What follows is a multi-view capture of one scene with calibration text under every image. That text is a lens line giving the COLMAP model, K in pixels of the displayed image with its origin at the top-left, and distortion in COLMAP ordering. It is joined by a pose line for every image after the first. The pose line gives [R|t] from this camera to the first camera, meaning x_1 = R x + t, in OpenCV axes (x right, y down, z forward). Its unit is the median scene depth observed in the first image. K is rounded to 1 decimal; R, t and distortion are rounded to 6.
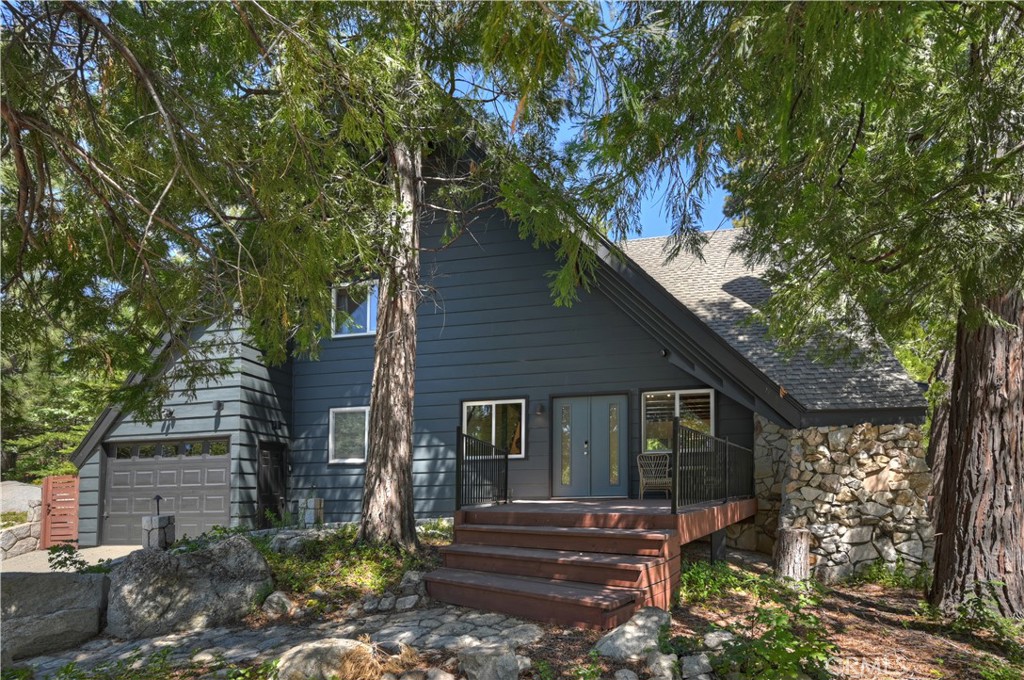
lens RADIAL K [[395.2, 0, 519.6], [0, 395.2, 337.2], [0, 0, 1]] dist [0.001152, -0.000284]
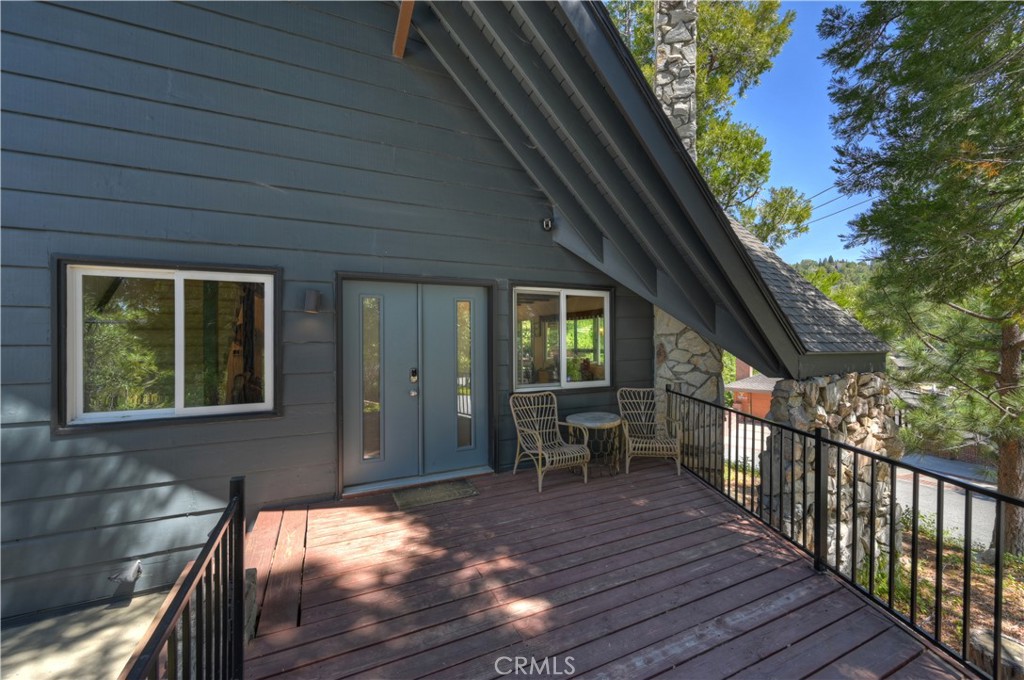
lens RADIAL K [[395.2, 0, 518.1], [0, 395.2, 337.5], [0, 0, 1]] dist [0.001152, -0.000284]
pose [[0.797808, 0.005279, 0.602888, -0.035269], [-0.199379, 0.946012, 0.255556, 0.060879], [-0.568991, -0.324088, 0.755789, 0.531442]]
